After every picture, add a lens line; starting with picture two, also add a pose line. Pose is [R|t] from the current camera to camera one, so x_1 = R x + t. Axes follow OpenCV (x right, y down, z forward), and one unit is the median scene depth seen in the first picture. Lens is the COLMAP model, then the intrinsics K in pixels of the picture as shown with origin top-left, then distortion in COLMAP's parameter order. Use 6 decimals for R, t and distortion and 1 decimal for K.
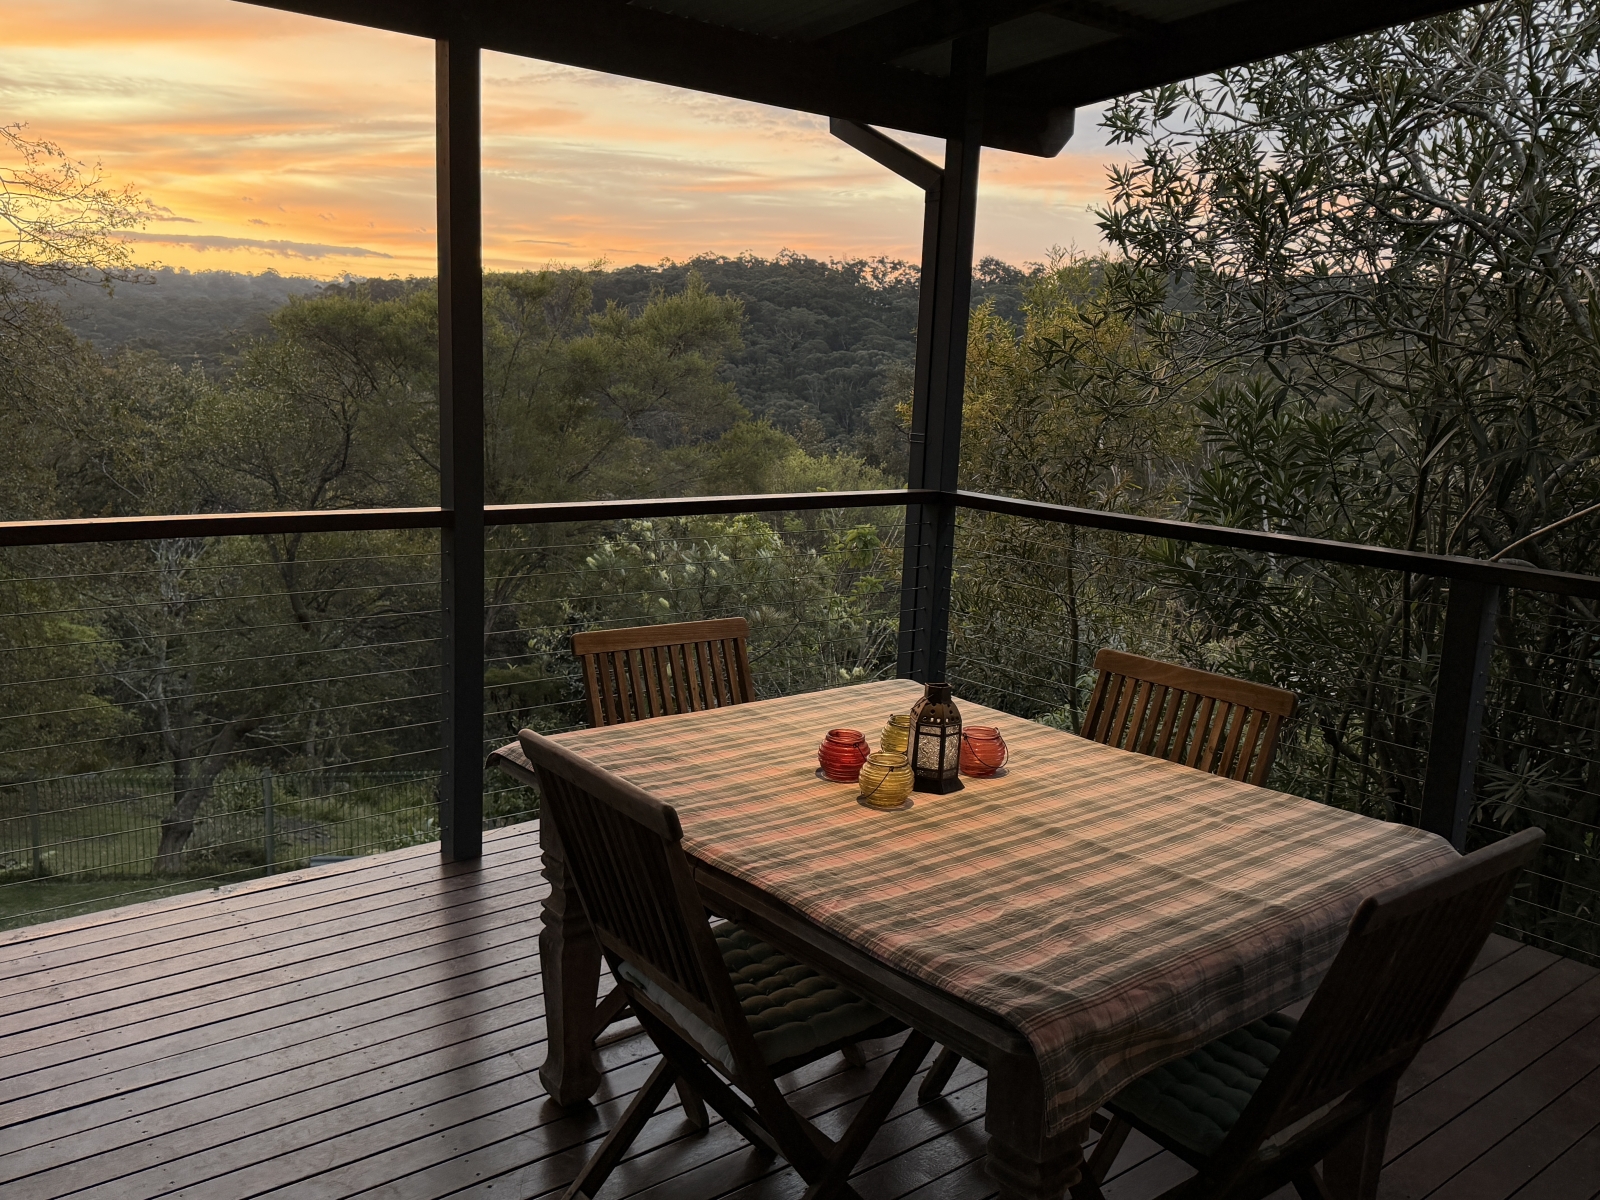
lens RADIAL K [[1321.1, 0, 800.0], [0, 1321.1, 600.0], [0, 0, 1]] dist [0.054956, -0.004417]
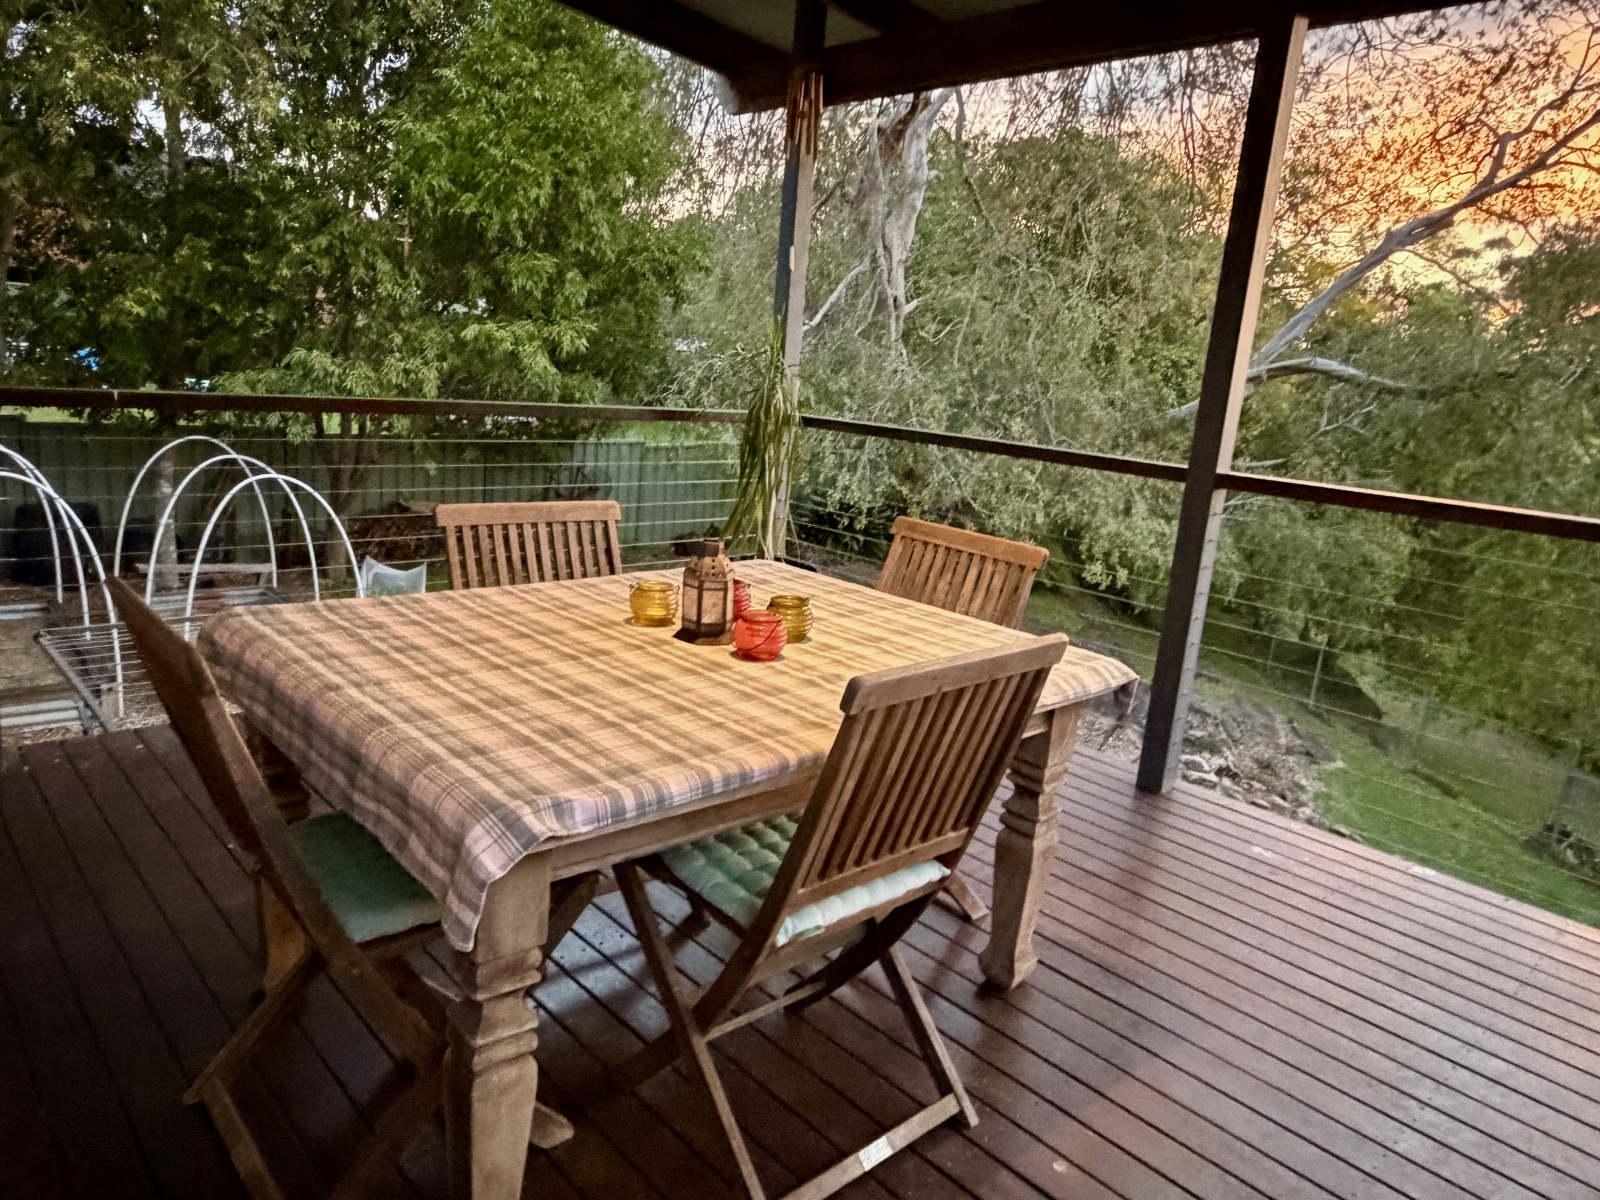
lens RADIAL K [[1045.4, 0, 800.0], [0, 1045.4, 600.0], [0, 0, 1]] dist [0.001164, 0.001246]
pose [[0.071690, 0.191556, -0.978860, 0.946782], [-0.243526, 0.955046, 0.169061, -0.050990], [0.967241, 0.226258, 0.115116, 1.000511]]
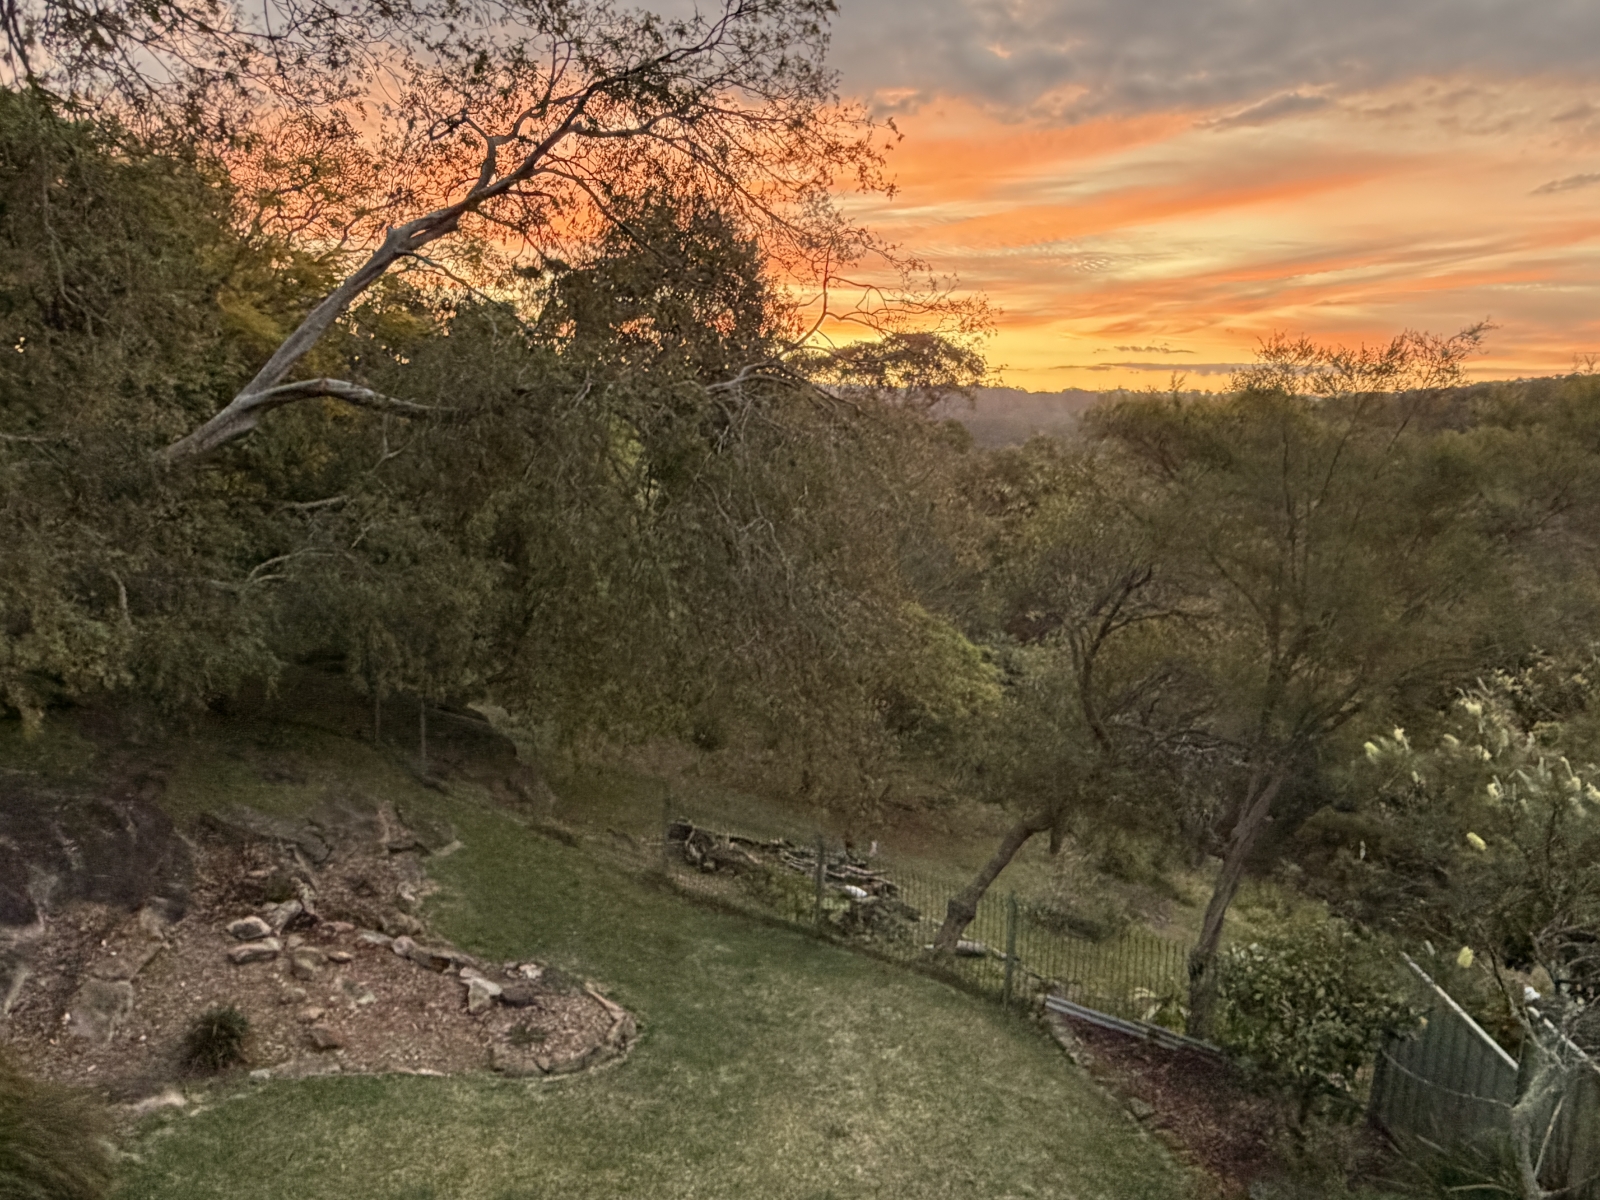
lens RADIAL K [[1158.5, 0, 800.0], [0, 1158.5, 600.0], [0, 0, 1]] dist [-0.007851, -0.001443]
pose [[0.740218, 0.086565, -0.666771, 0.103869], [-0.125990, 0.991970, -0.011084, -0.361795], [0.660457, 0.092212, 0.745180, 2.072527]]
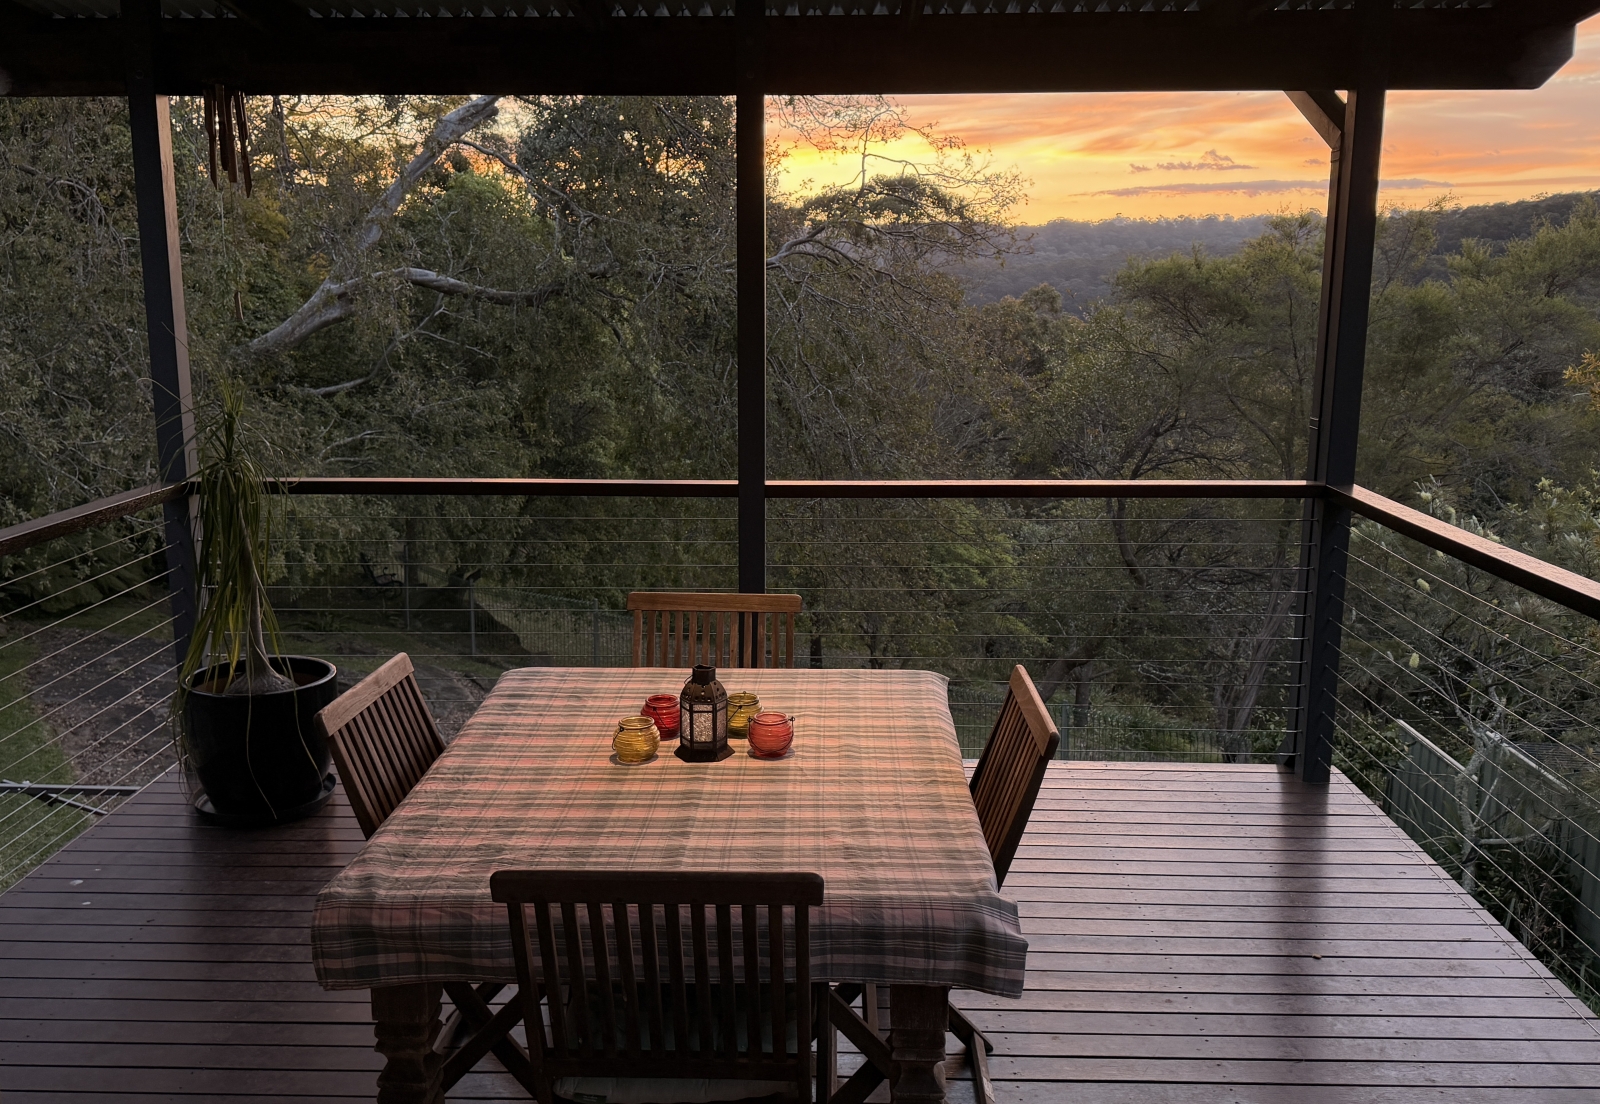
lens RADIAL K [[1355.2, 0, 800.0], [0, 1355.2, 552.0], [0, 0, 1]] dist [0.077094, -0.003360]
pose [[0.765786, 0.086059, -0.637311, 0.922170], [-0.085280, 0.995843, 0.032001, -0.080956], [0.637415, 0.029844, 0.769942, 0.149723]]
